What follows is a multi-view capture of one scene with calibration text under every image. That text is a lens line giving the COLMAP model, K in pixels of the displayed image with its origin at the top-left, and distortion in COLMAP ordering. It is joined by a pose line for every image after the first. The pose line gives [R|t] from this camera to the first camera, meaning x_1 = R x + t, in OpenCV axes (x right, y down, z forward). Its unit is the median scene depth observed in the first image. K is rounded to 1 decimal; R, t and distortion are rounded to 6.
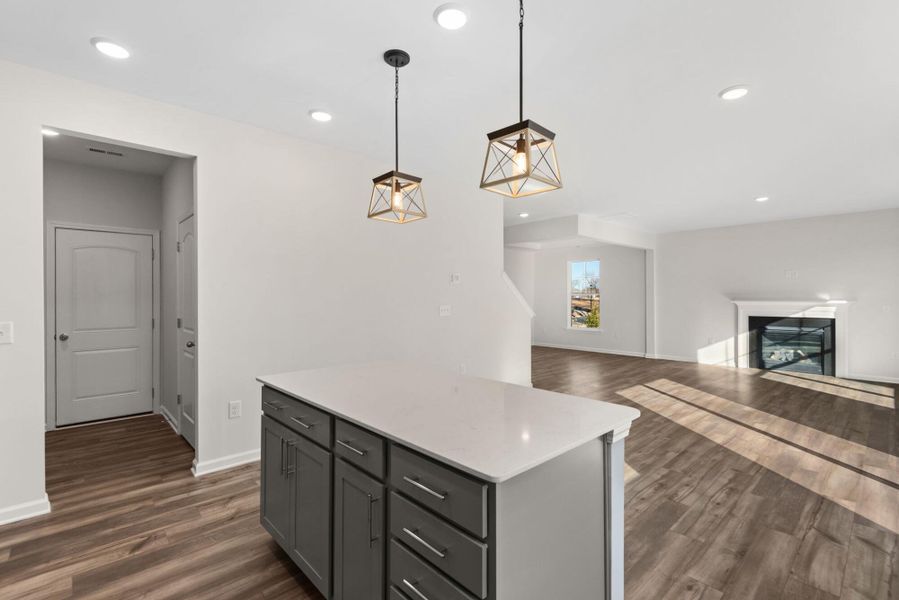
lens RADIAL K [[410.6, 0, 450.8], [0, 410.6, 300.5], [0, 0, 1]] dist [0.014493, -0.004712]
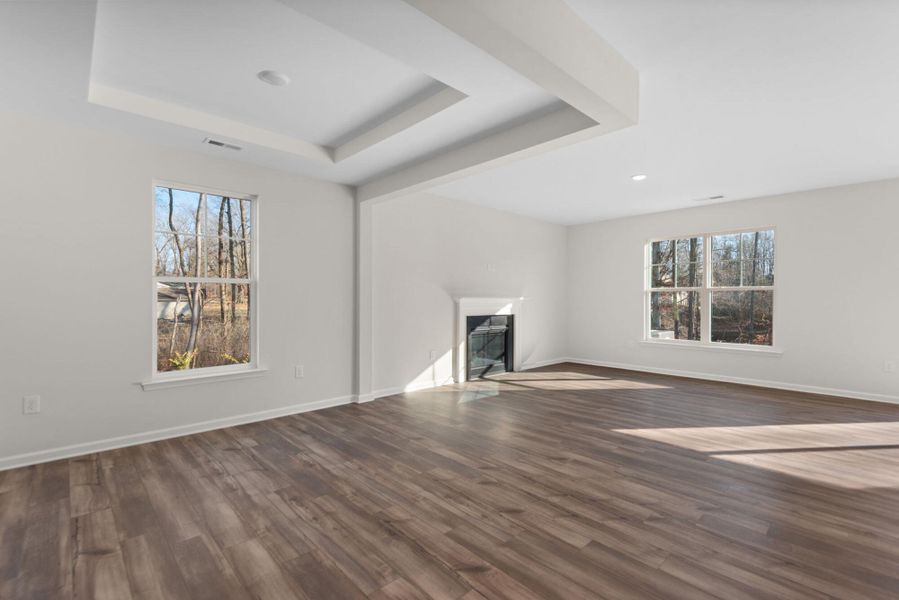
lens RADIAL K [[410.6, 0, 446.2], [0, 410.6, 296.7], [0, 0, 1]] dist [0.014493, -0.004712]
pose [[0.005624, 0.003500, 0.999978, -0.066265], [0.000245, 0.999994, -0.003501, 0.001422], [-0.999984, 0.000264, 0.005623, 0.928502]]
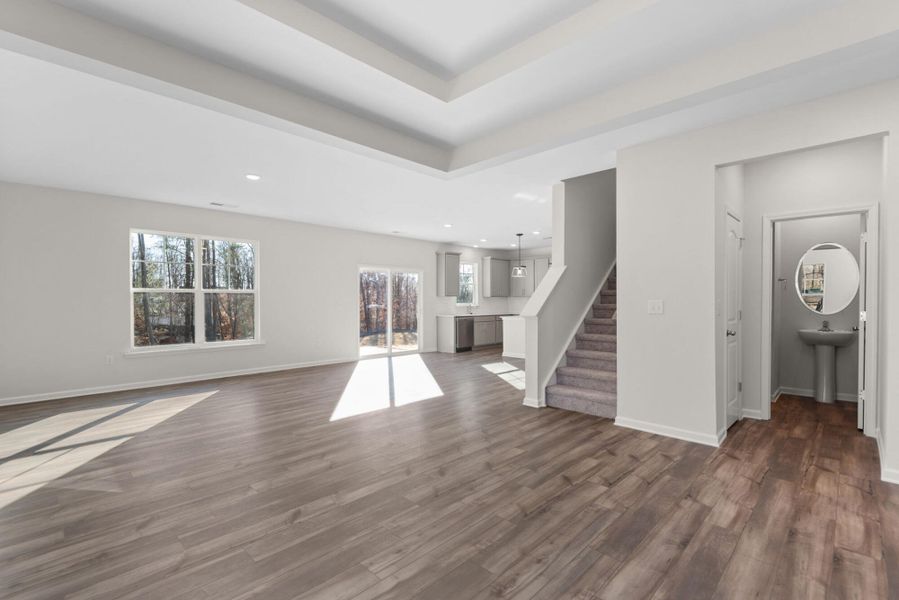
lens RADIAL K [[410.6, 0, 451.0], [0, 410.6, 300.3], [0, 0, 1]] dist [0.014493, -0.004712]
pose [[-0.999171, 0.005034, -0.040386, 0.672198], [0.004702, 0.999954, 0.008306, -0.005663], [0.040426, 0.008109, -0.999150, 1.636013]]
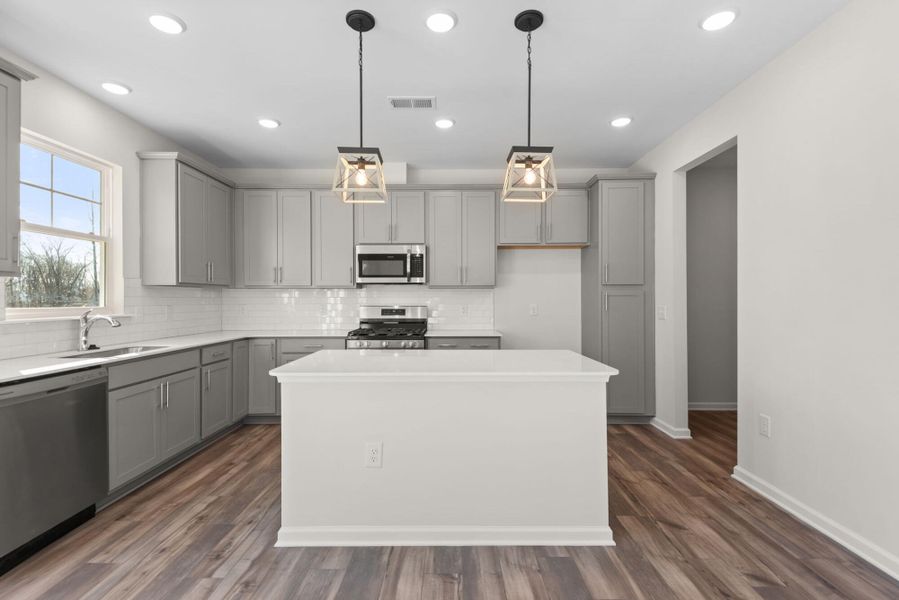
lens RADIAL K [[410.6, 0, 446.4], [0, 410.6, 297.6], [0, 0, 1]] dist [0.014493, -0.004712]
pose [[-0.695644, 0.004814, -0.718371, 0.652876], [0.008697, 0.999961, -0.001721, -0.001760], [0.718334, -0.007445, -0.695658, 1.415882]]
